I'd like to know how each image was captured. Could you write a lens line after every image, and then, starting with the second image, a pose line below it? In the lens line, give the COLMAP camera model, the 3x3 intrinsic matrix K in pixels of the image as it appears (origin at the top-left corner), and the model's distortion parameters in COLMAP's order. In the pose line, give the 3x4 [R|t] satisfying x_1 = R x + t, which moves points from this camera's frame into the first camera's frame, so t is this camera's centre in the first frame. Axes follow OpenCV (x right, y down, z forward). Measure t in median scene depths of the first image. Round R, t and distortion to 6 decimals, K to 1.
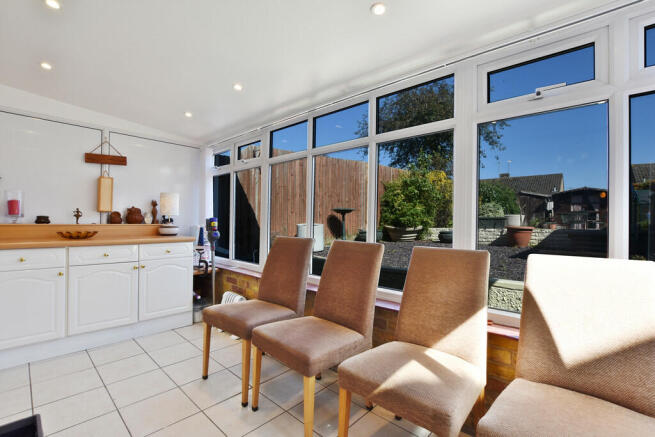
lens RADIAL K [[294.8, 0, 327.5], [0, 294.8, 218.5], [0, 0, 1]] dist [-0.021271, 0.000980]
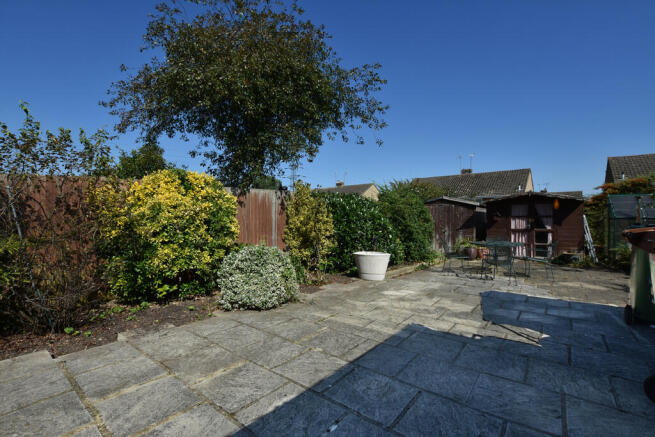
lens RADIAL K [[294.8, 0, 327.5], [0, 294.8, 218.5], [0, 0, 1]] dist [-0.021271, 0.000980]
pose [[0.999393, -0.014240, 0.031783, 0.422428], [0.013882, 0.999838, 0.011481, -0.061705], [-0.031941, -0.011033, 0.999429, 0.376007]]
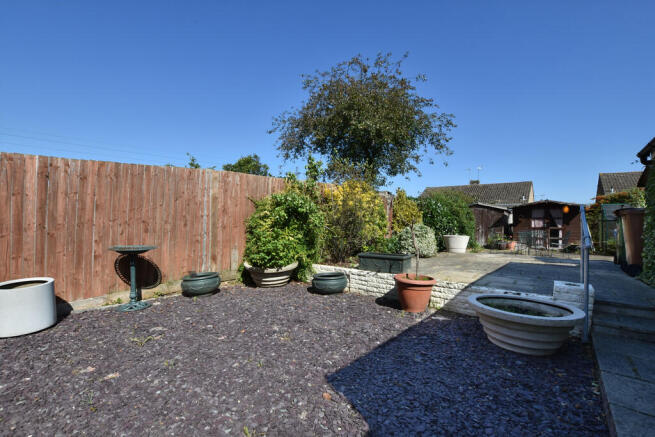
lens RADIAL K [[294.8, 0, 327.5], [0, 294.8, 218.5], [0, 0, 1]] dist [-0.021271, 0.000980]
pose [[0.998580, 0.008398, 0.052601, 0.182766], [-0.007877, 0.999918, -0.010095, -0.037606], [-0.052682, 0.009666, 0.998565, 0.159400]]
